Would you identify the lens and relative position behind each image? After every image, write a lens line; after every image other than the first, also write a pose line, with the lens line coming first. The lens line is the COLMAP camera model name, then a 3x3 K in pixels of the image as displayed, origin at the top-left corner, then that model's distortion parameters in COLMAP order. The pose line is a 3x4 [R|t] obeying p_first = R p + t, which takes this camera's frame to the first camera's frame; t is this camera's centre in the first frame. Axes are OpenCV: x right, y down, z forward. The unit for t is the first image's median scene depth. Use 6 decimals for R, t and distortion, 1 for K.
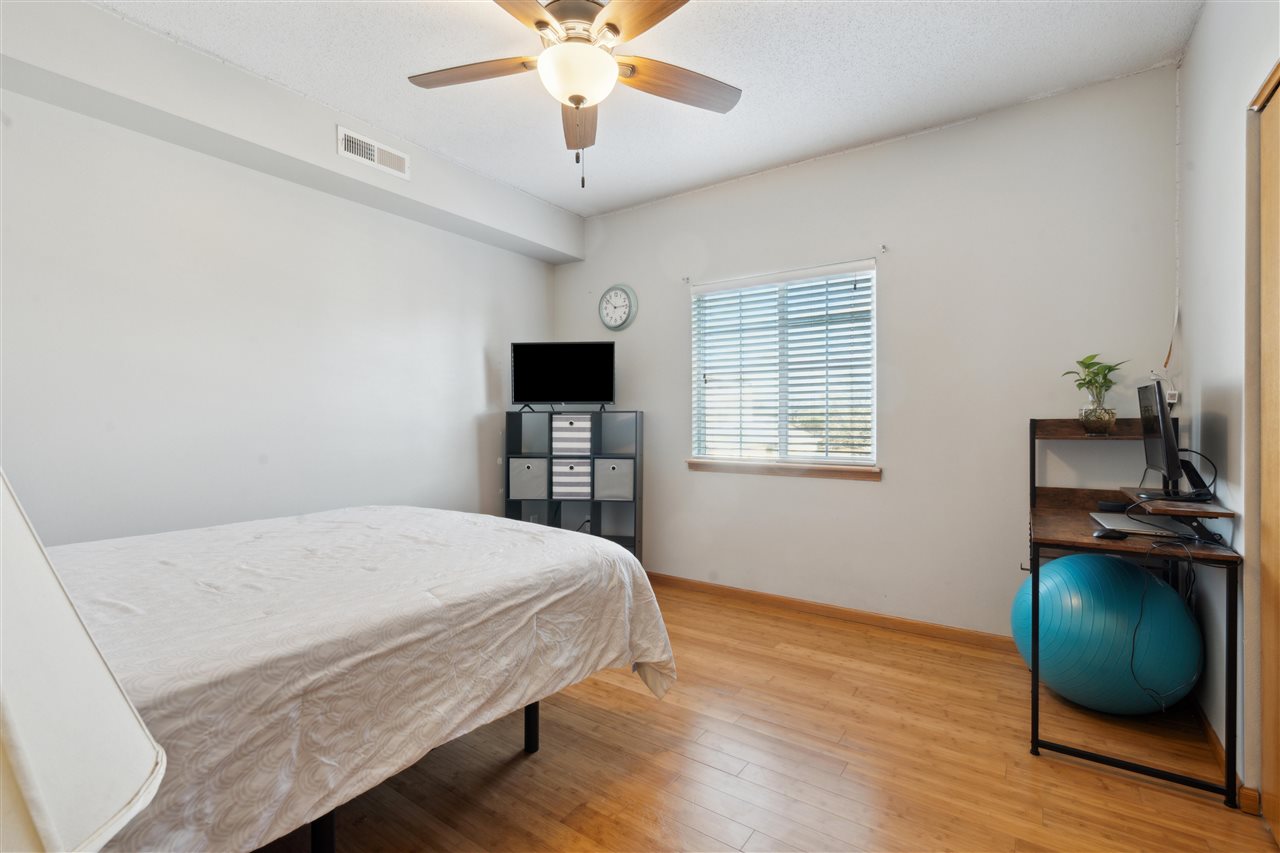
lens RADIAL K [[579.3, 0, 647.8], [0, 579.3, 428.8], [0, 0, 1]] dist [-0.000409, 0.000402]
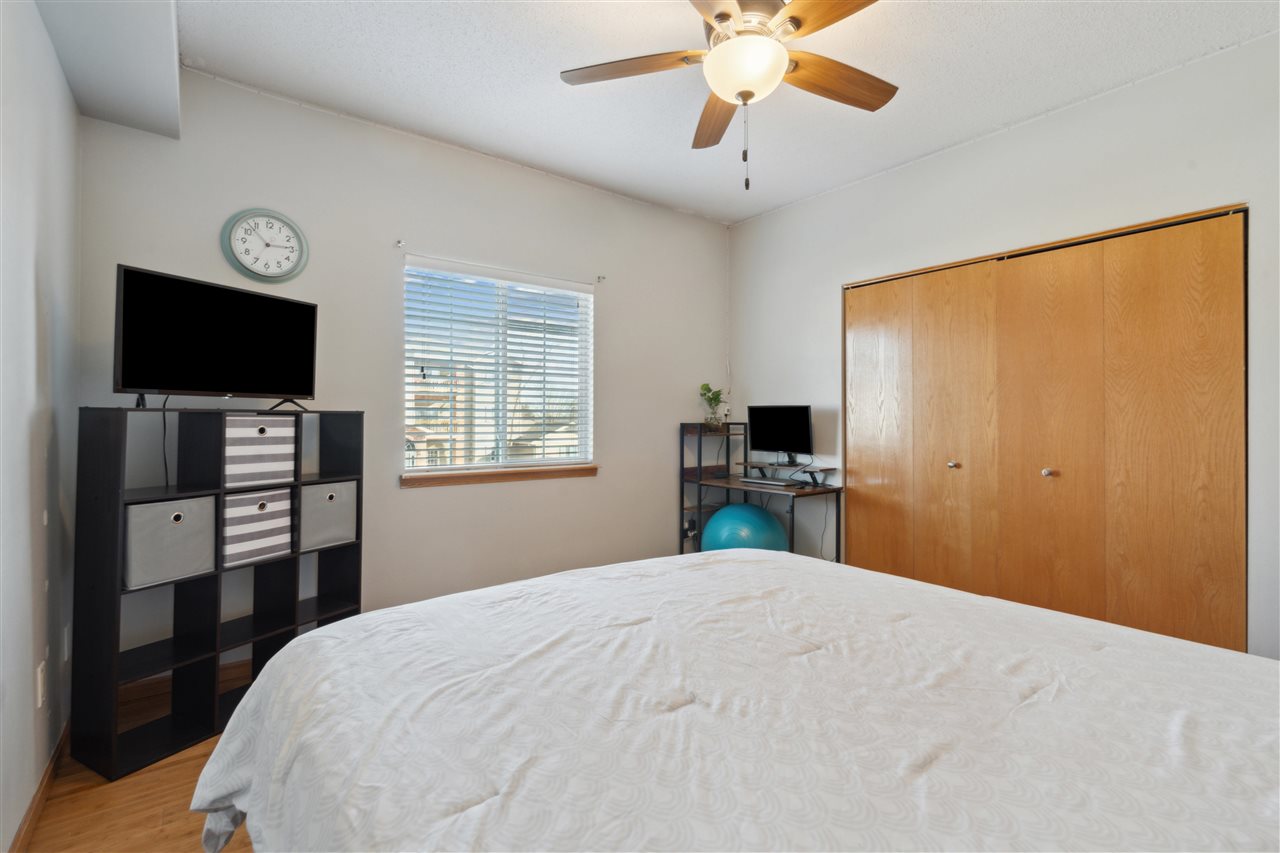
lens RADIAL K [[579.3, 0, 647.8], [0, 579.3, 428.8], [0, 0, 1]] dist [-0.000409, 0.000402]
pose [[0.309422, -0.012840, 0.950838, -0.567344], [0.010667, 0.999893, 0.010032, -0.012960], [-0.950865, 0.007039, 0.309526, 0.446030]]
